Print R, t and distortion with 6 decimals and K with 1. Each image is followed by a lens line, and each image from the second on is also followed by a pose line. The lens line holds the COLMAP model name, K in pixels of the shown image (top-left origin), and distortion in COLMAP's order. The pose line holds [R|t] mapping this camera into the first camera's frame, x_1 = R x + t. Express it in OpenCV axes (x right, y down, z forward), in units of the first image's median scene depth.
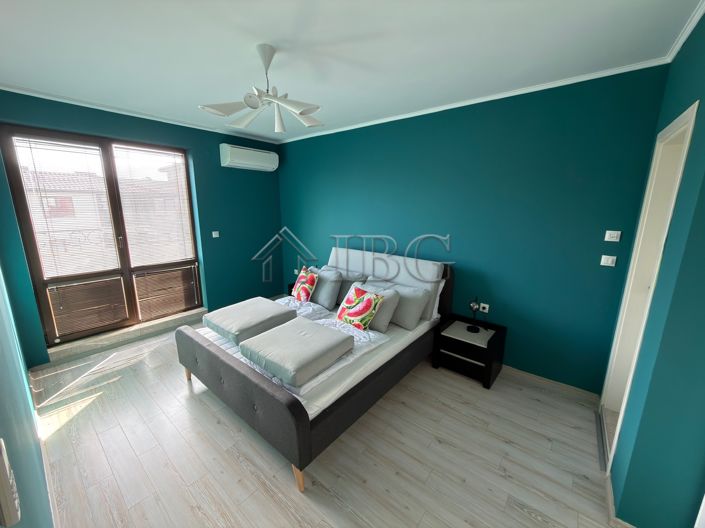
lens RADIAL K [[279.6, 0, 349.3], [0, 279.6, 264.8], [0, 0, 1]] dist [-0.005634, -0.000514]
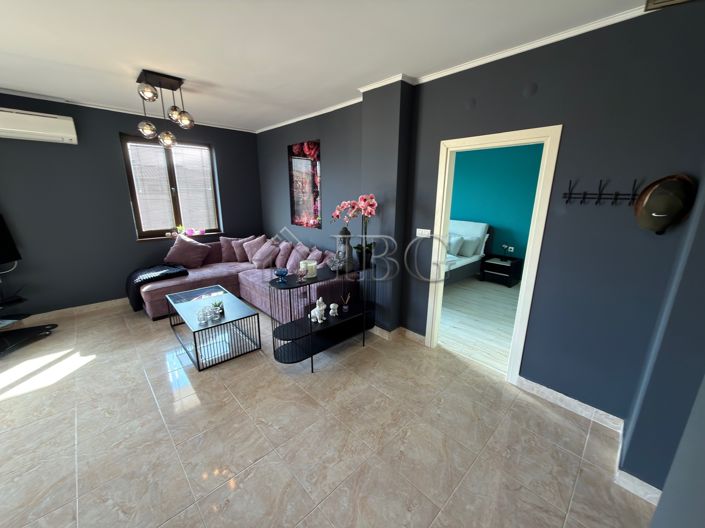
lens RADIAL K [[279.6, 0, 352.7], [0, 279.6, 265.3], [0, 0, 1]] dist [-0.005634, -0.000514]
pose [[0.993753, 0.030211, -0.107434, -0.346590], [-0.025752, 0.998758, 0.042648, 0.215290], [0.108589, -0.039615, 0.993297, -0.938668]]
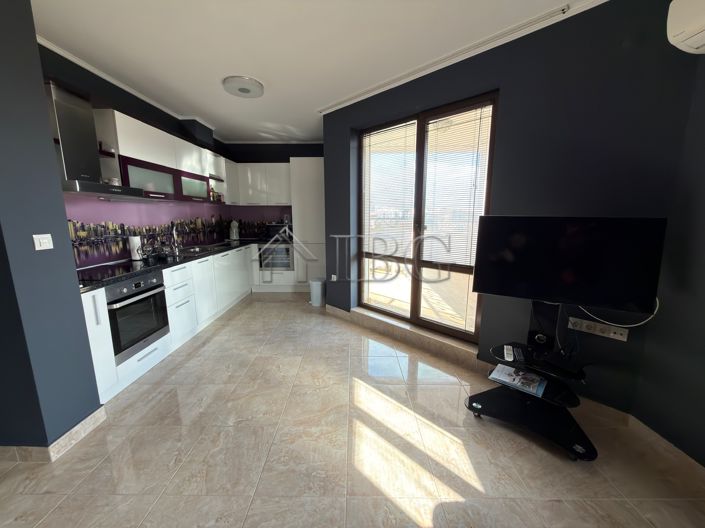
lens RADIAL K [[279.6, 0, 350.2], [0, 279.6, 264.6], [0, 0, 1]] dist [-0.005634, -0.000514]
pose [[-0.789846, 0.097676, -0.605477, -1.037646], [-0.133465, 0.936202, 0.325135, 0.090250], [0.598607, 0.337616, -0.726420, 0.043105]]
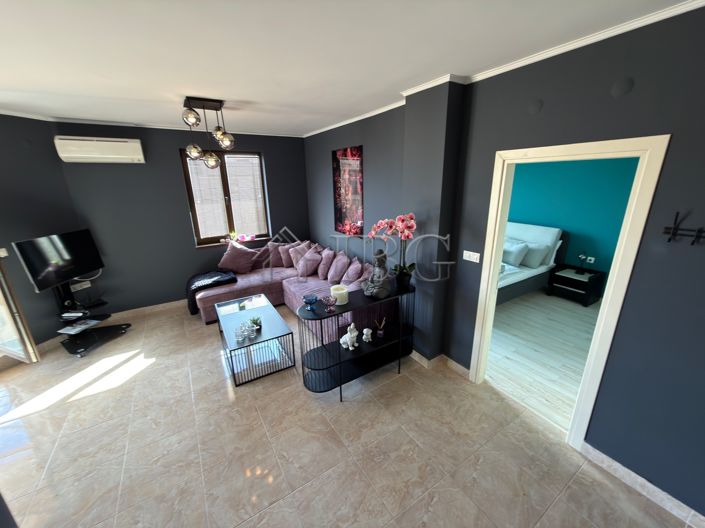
lens RADIAL K [[279.6, 0, 351.4], [0, 279.6, 265.2], [0, 0, 1]] dist [-0.005634, -0.000514]
pose [[0.950697, 0.065974, -0.303023, -0.296012], [-0.039317, 0.994866, 0.093250, 0.097348], [0.307620, -0.076739, 0.948410, -0.855050]]
